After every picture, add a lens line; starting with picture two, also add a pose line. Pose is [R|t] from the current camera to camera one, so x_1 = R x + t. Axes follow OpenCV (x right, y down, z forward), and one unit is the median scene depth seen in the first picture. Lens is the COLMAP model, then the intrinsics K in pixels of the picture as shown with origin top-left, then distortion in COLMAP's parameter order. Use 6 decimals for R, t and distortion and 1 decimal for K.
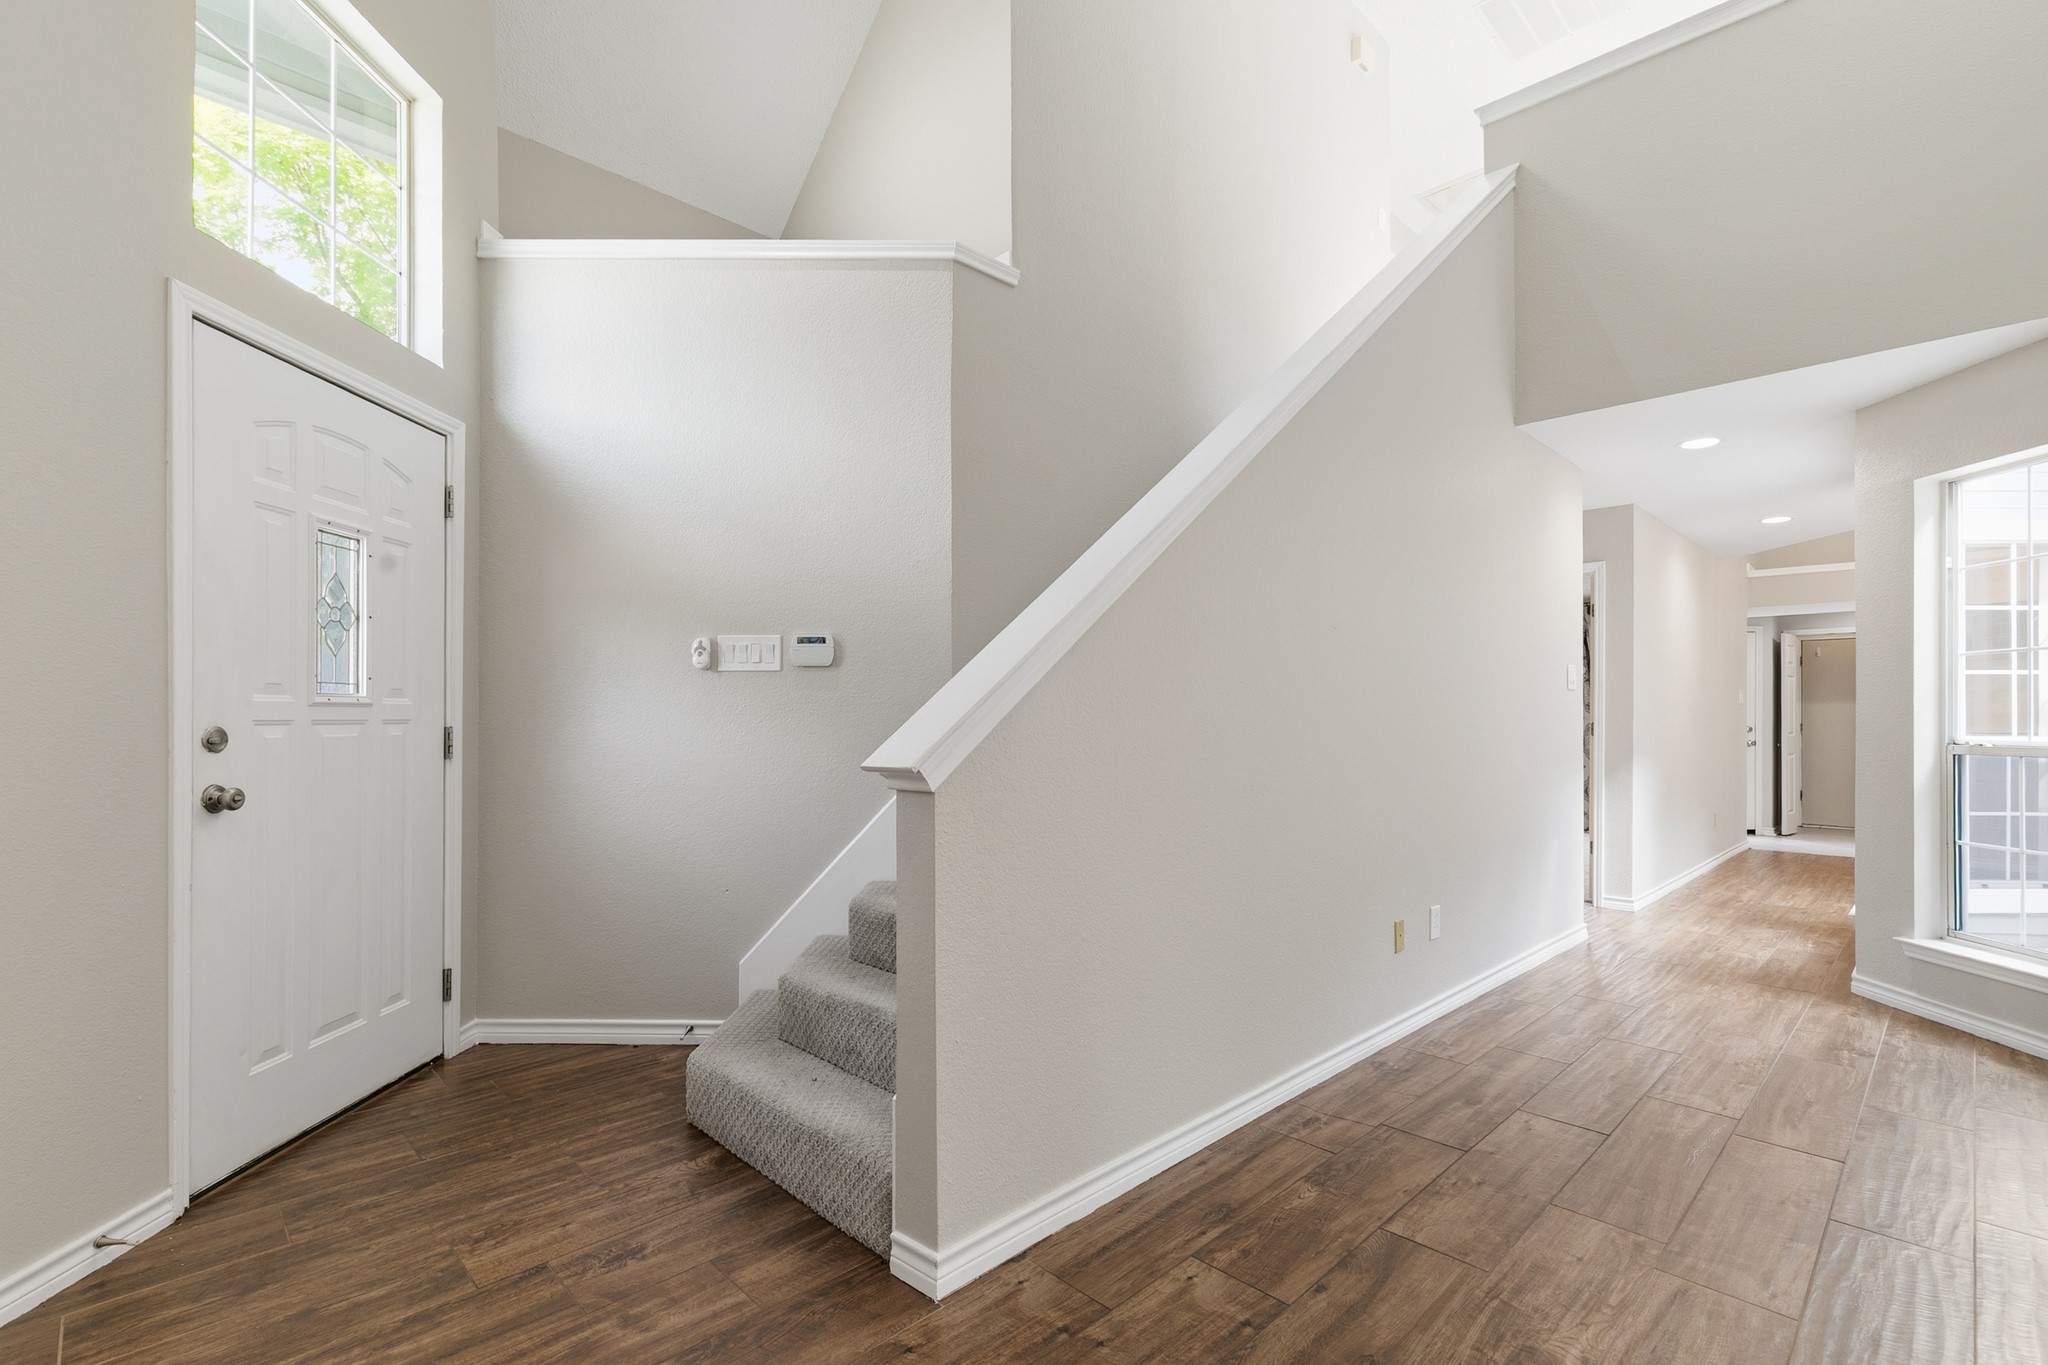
lens RADIAL K [[936.5, 0, 1019.0], [0, 936.5, 715.7], [0, 0, 1]] dist [0.001485, 0.000515]
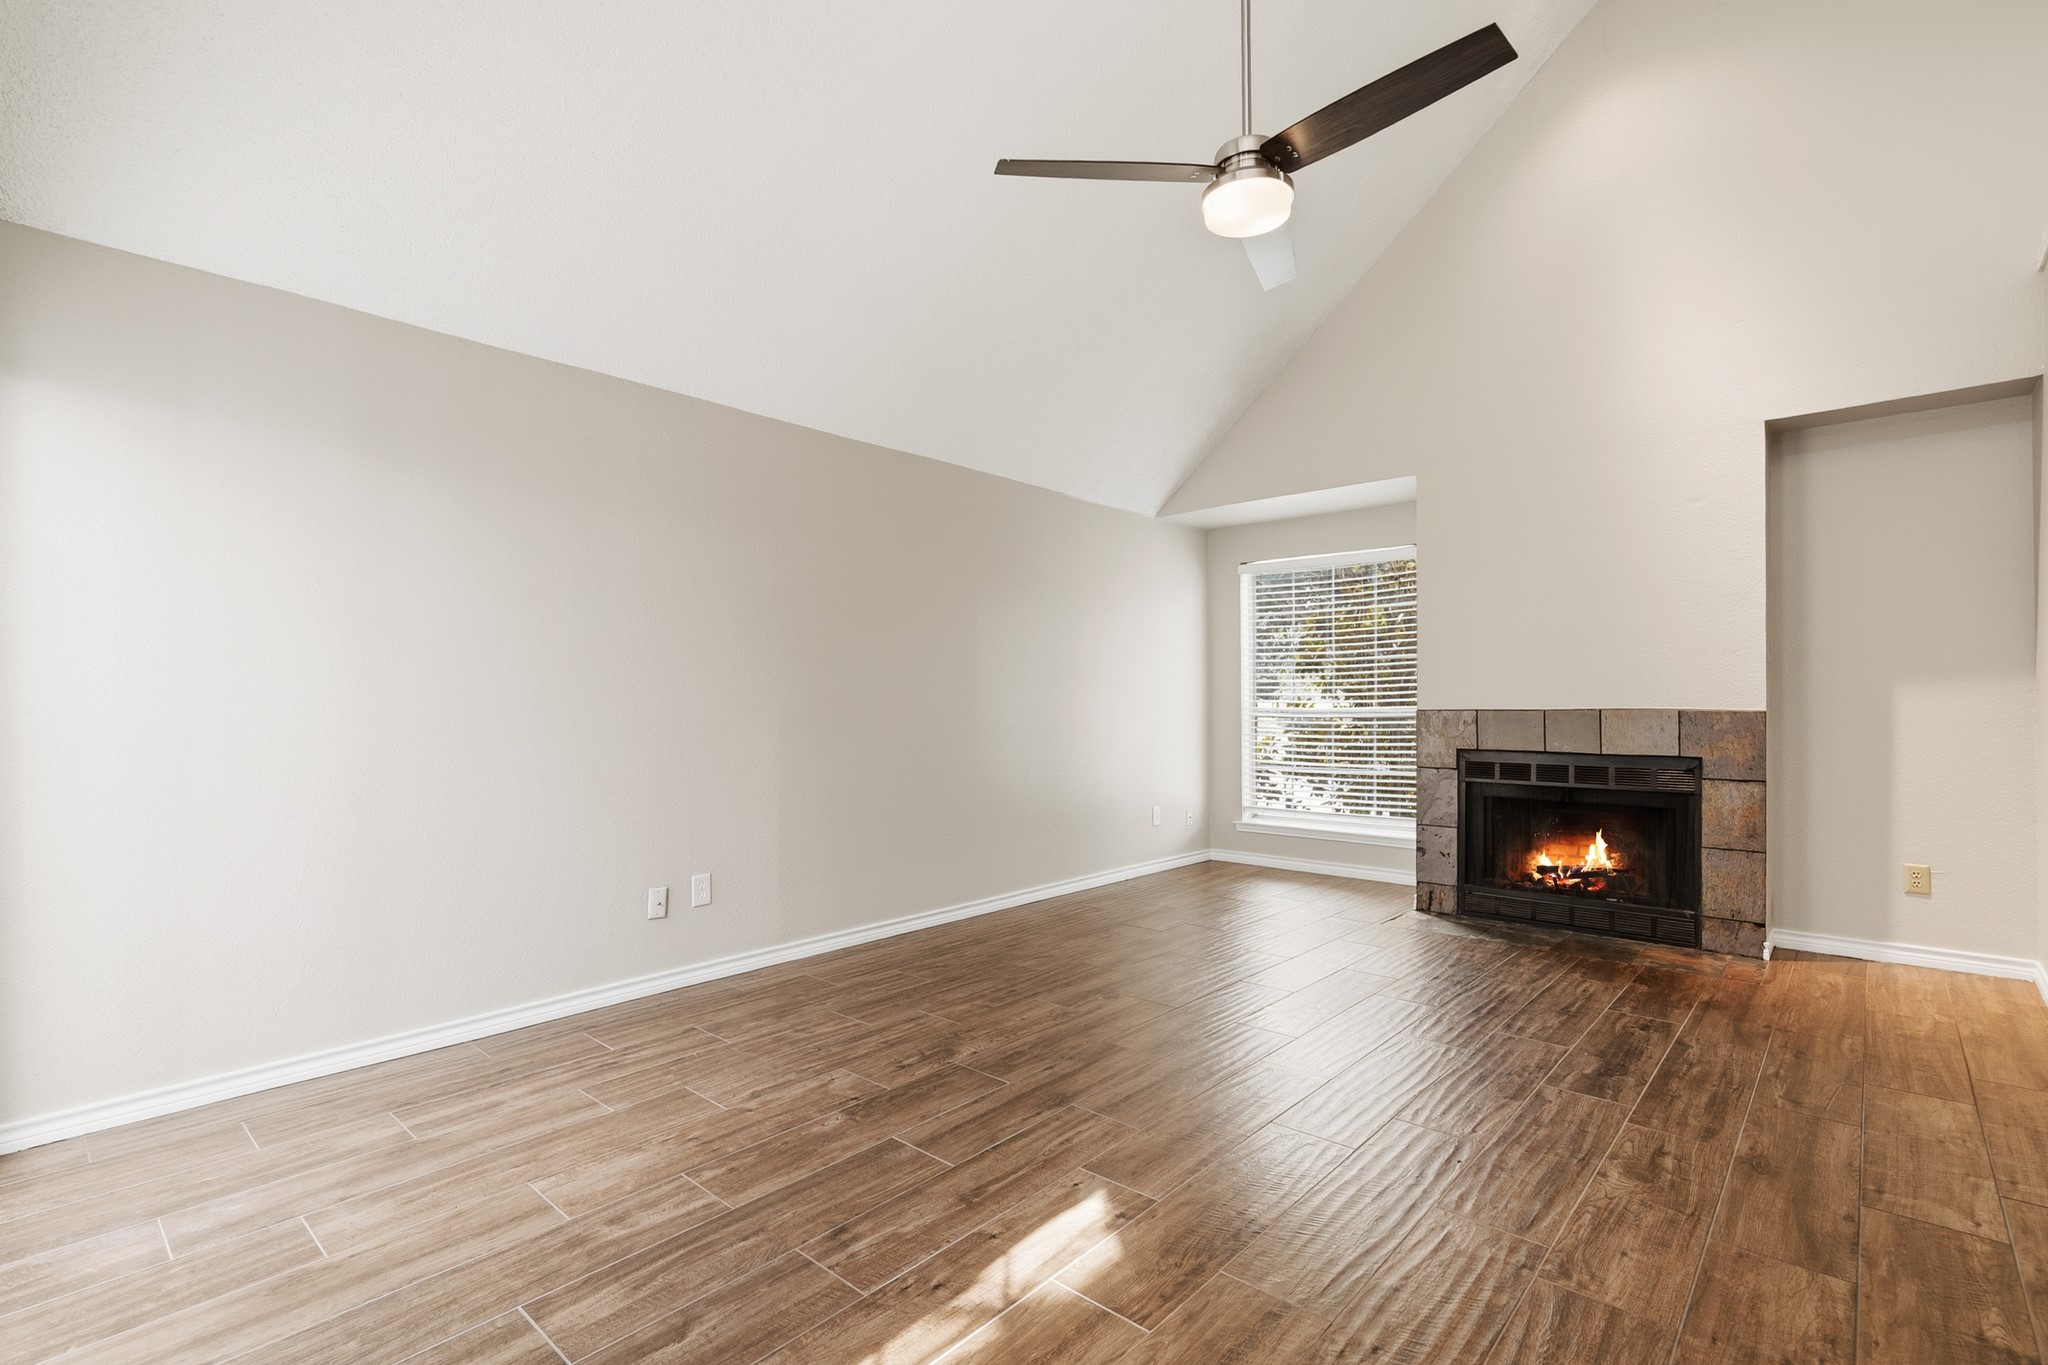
lens RADIAL K [[925.9, 0, 1016.8], [0, 925.9, 687.8], [0, 0, 1]] dist [0.004812, -0.000083]
pose [[-0.998739, -0.001191, -0.050194, 0.806848], [-0.000622, 0.999935, -0.011341, 0.005009], [0.050204, -0.011296, -0.998675, 1.225478]]
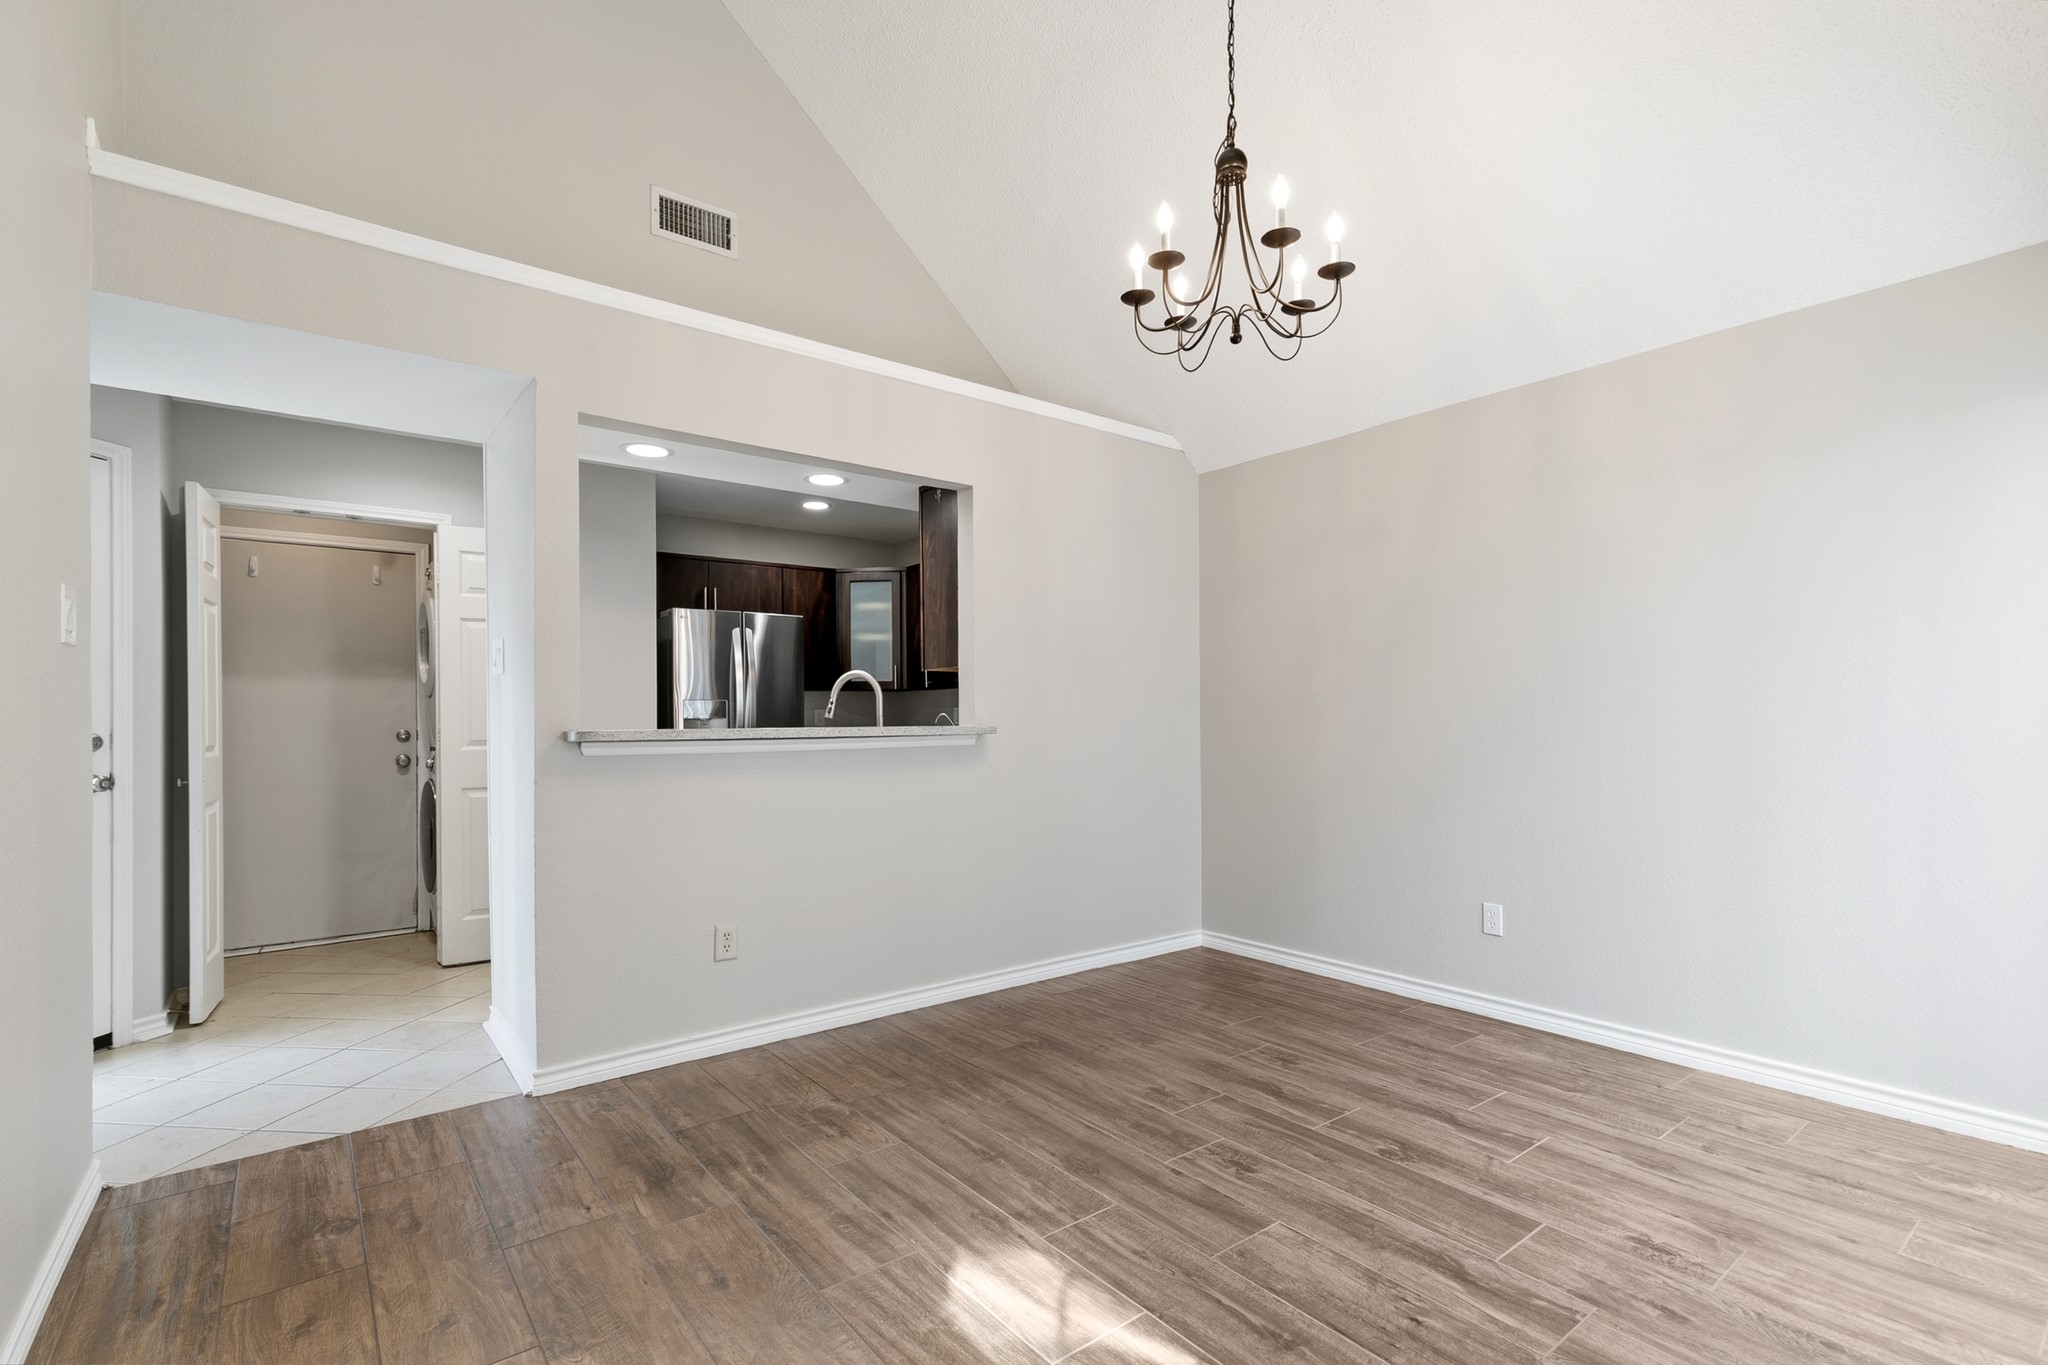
lens RADIAL K [[936.5, 0, 1019.0], [0, 936.5, 715.7], [0, 0, 1]] dist [0.001485, 0.000515]
pose [[0.123954, -0.003587, 0.992281, 1.573640], [0.004807, 0.999984, 0.003015, 0.015522], [-0.992276, 0.004396, 0.123969, 2.037741]]
